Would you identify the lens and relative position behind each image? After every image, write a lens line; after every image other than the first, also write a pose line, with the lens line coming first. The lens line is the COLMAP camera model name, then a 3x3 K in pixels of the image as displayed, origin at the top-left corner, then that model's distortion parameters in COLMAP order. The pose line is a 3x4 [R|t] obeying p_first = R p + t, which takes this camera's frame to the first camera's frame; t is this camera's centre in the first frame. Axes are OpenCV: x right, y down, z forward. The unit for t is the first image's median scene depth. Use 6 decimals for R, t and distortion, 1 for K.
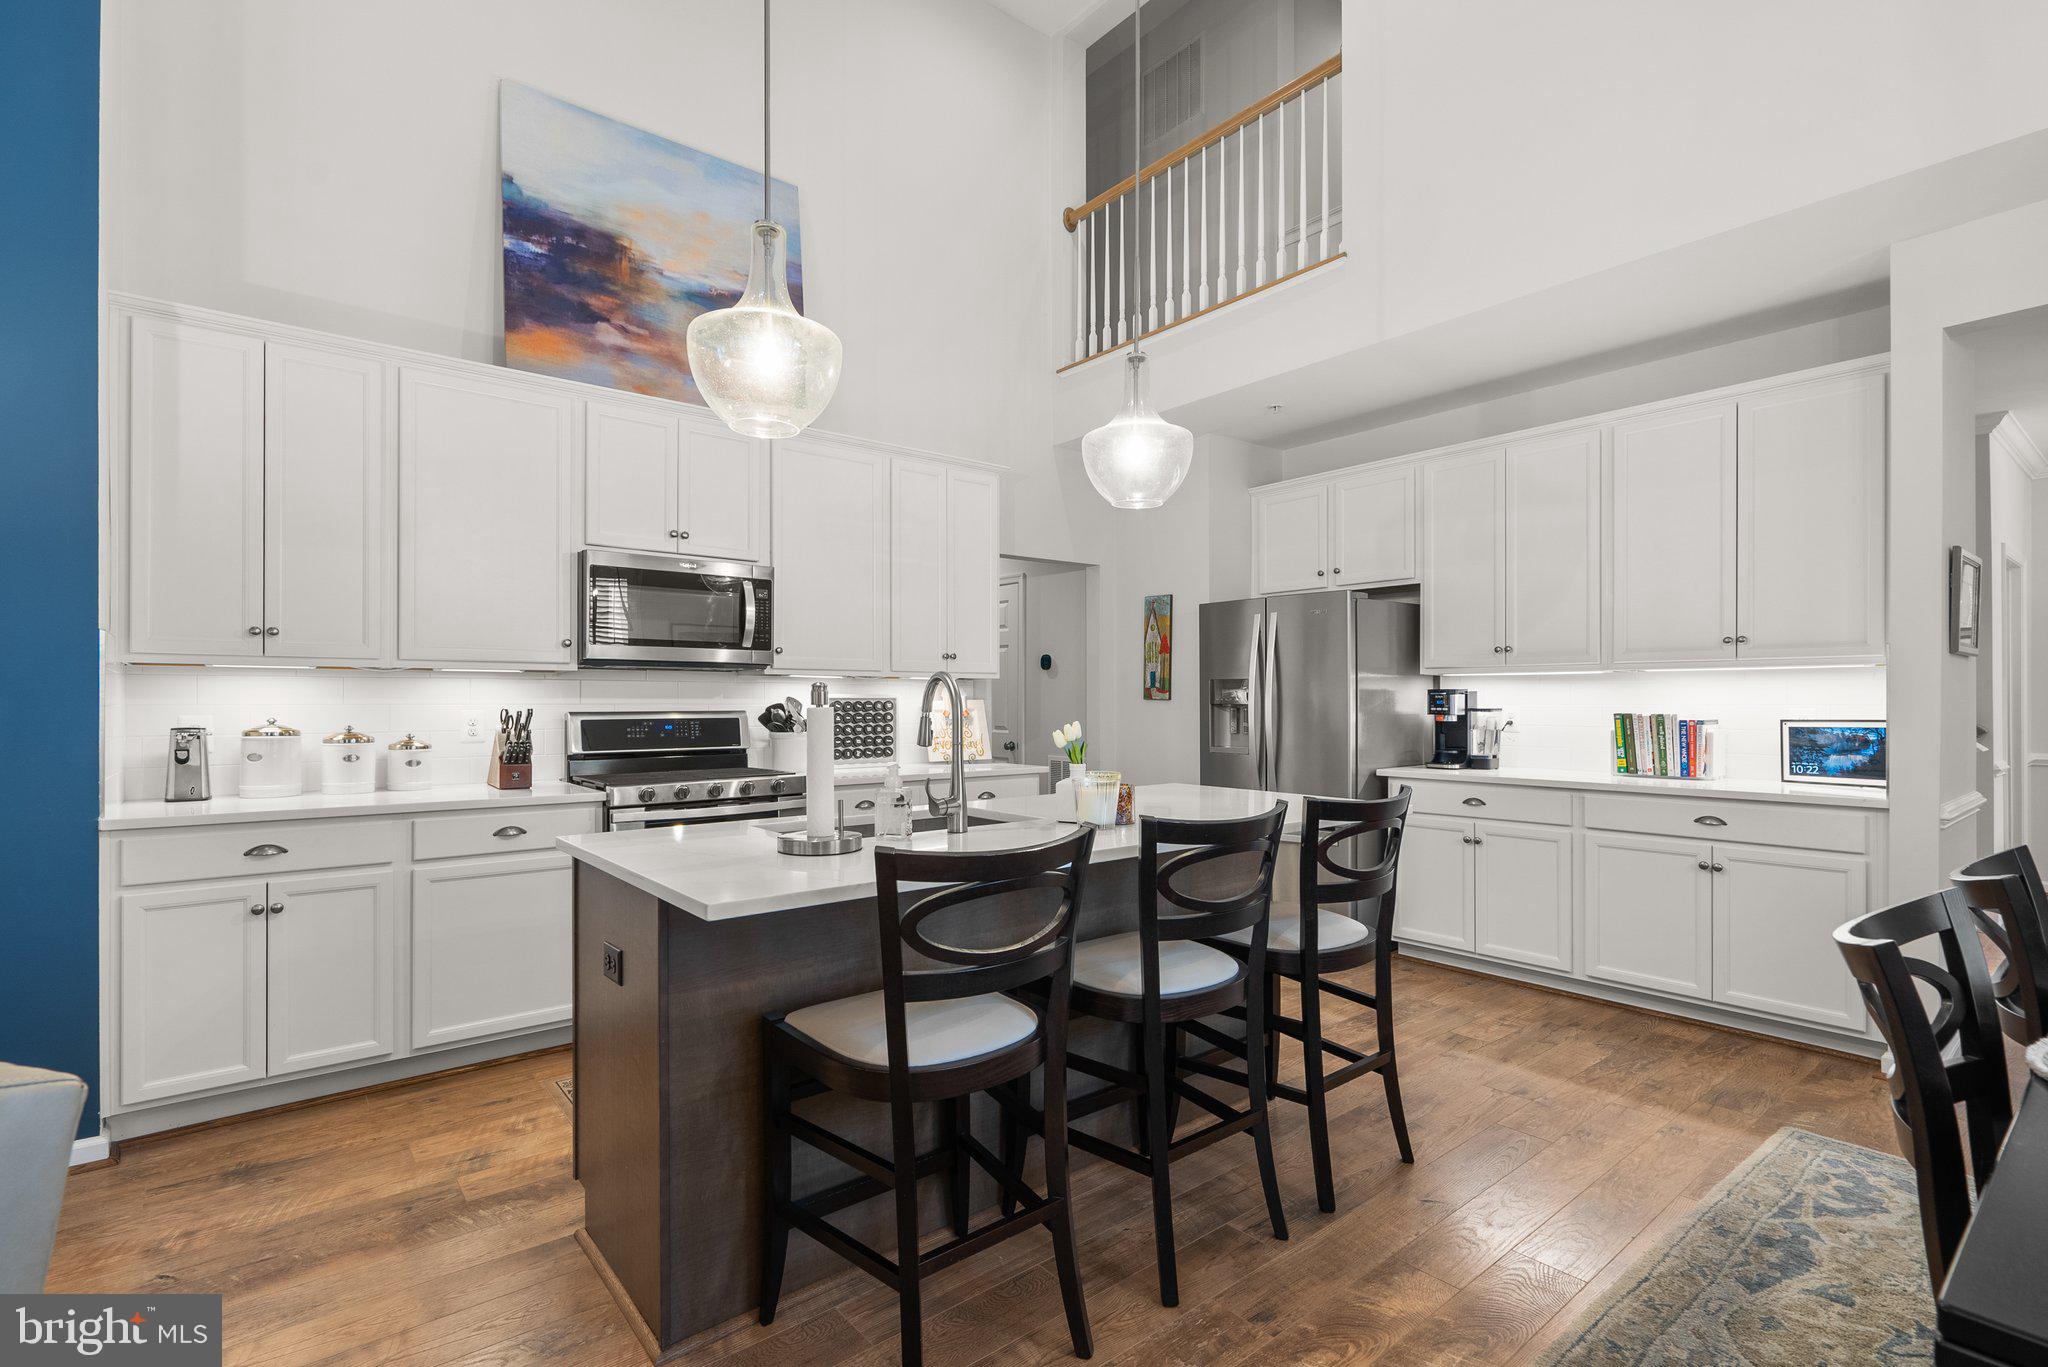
lens RADIAL K [[943.7, 0, 1011.2], [0, 943.7, 698.4], [0, 0, 1]] dist [-0.003270, 0.001938]
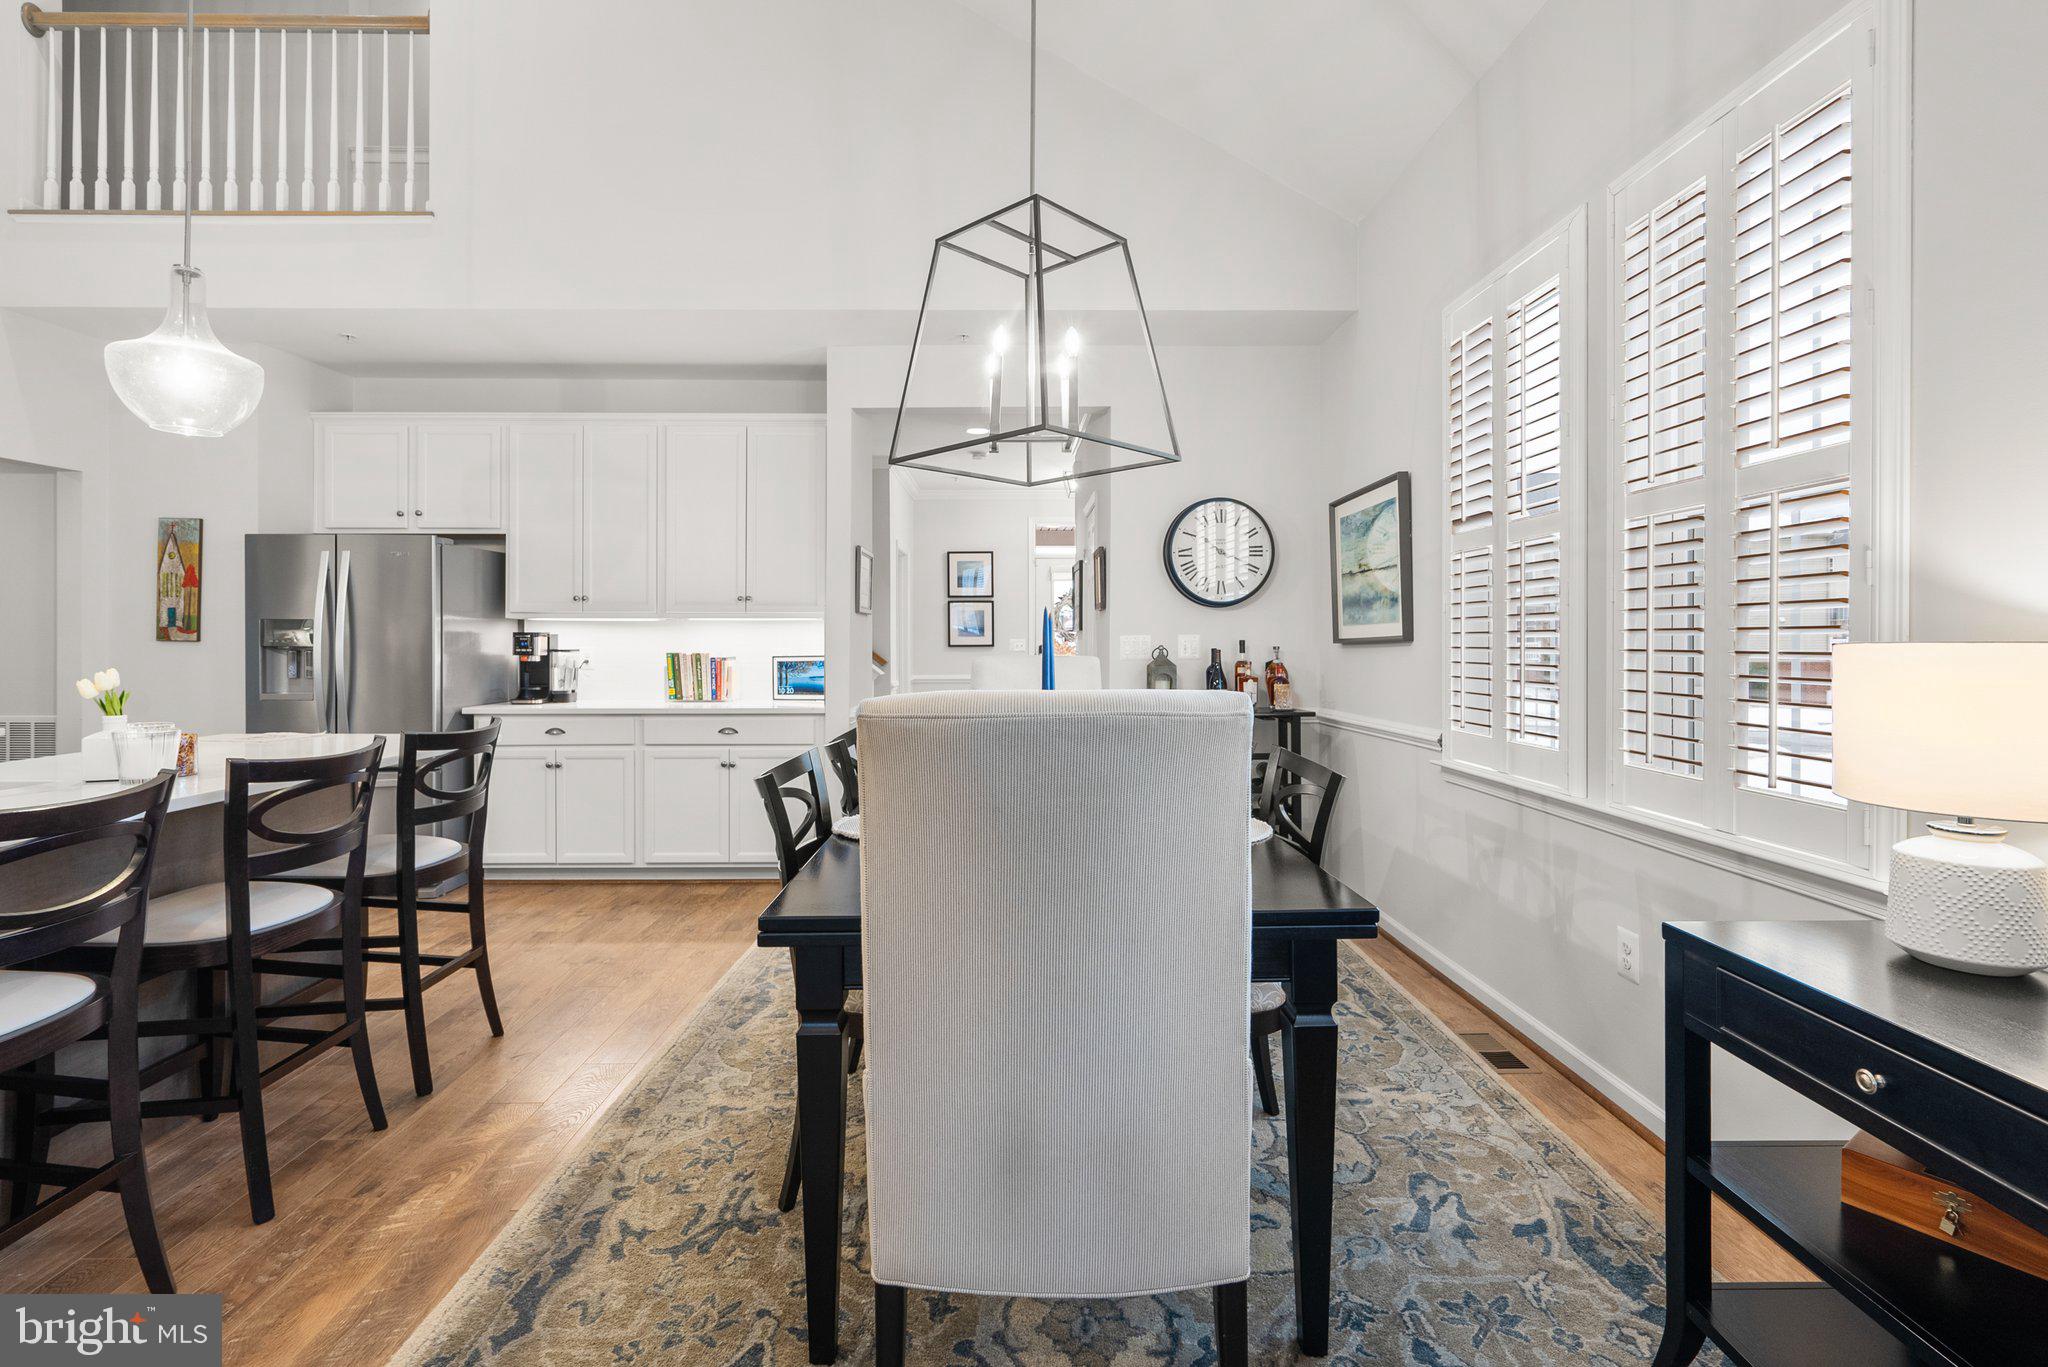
lens RADIAL K [[943.7, 0, 1020.4], [0, 943.7, 641.6], [0, 0, 1]] dist [-0.003270, 0.001938]
pose [[0.611042, -0.000584, 0.791598, -0.084291], [-0.003075, 0.999990, 0.003111, -0.005416], [-0.791592, -0.004335, 0.611034, -0.175272]]
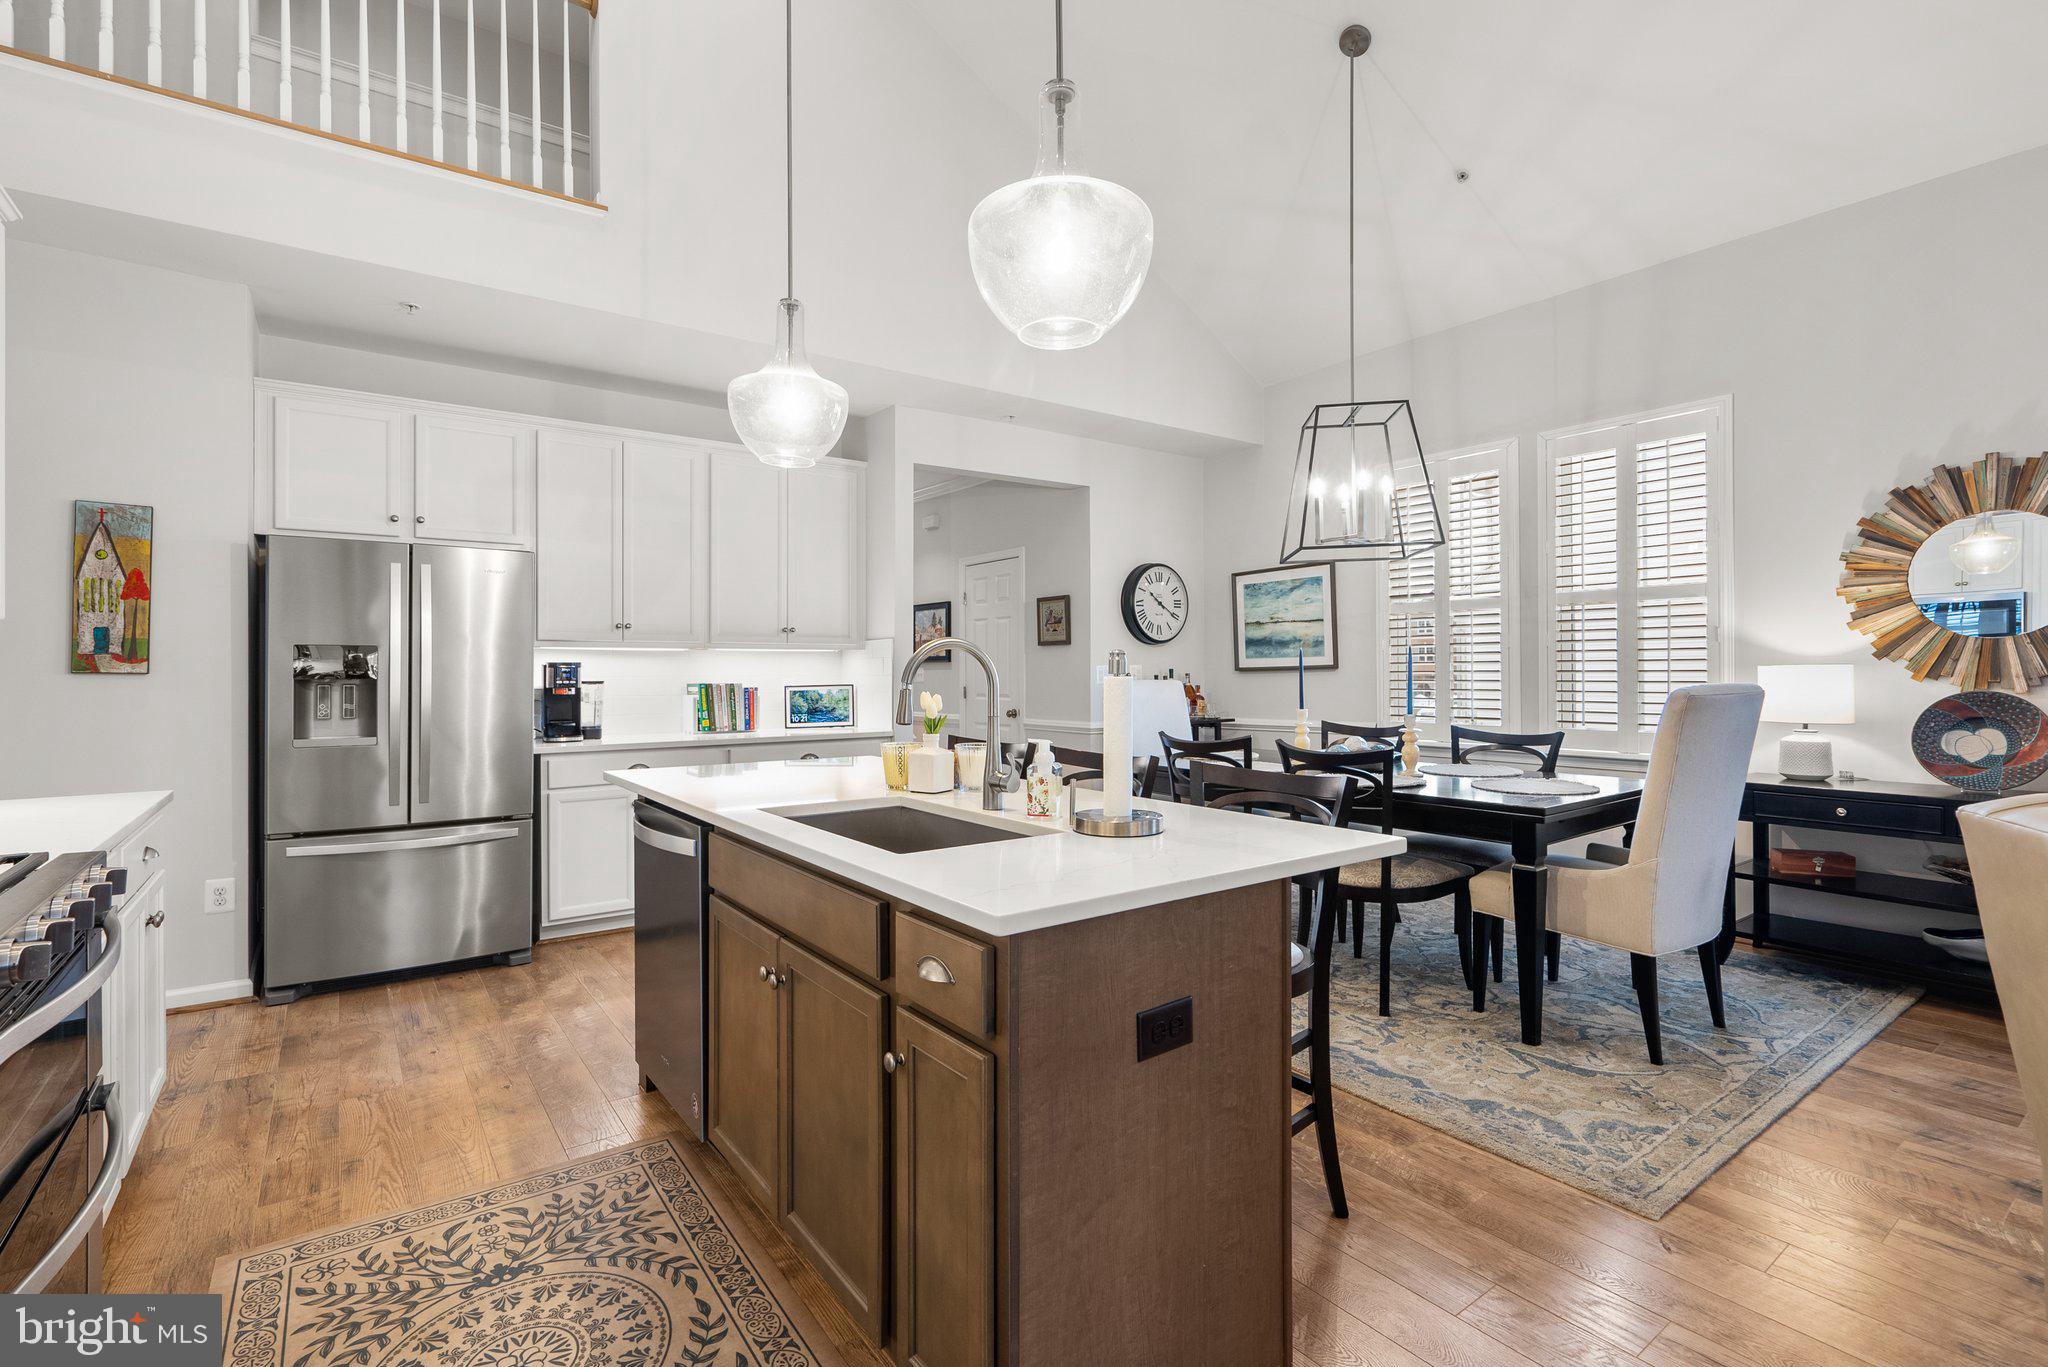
lens RADIAL K [[943.7, 0, 1012.6], [0, 943.7, 667.2], [0, 0, 1]] dist [-0.003270, 0.001938]
pose [[0.046432, 0.004736, 0.998910, -0.687509], [0.001093, 0.999988, -0.004792, 0.001011], [-0.998921, 0.001315, 0.046427, 0.637490]]
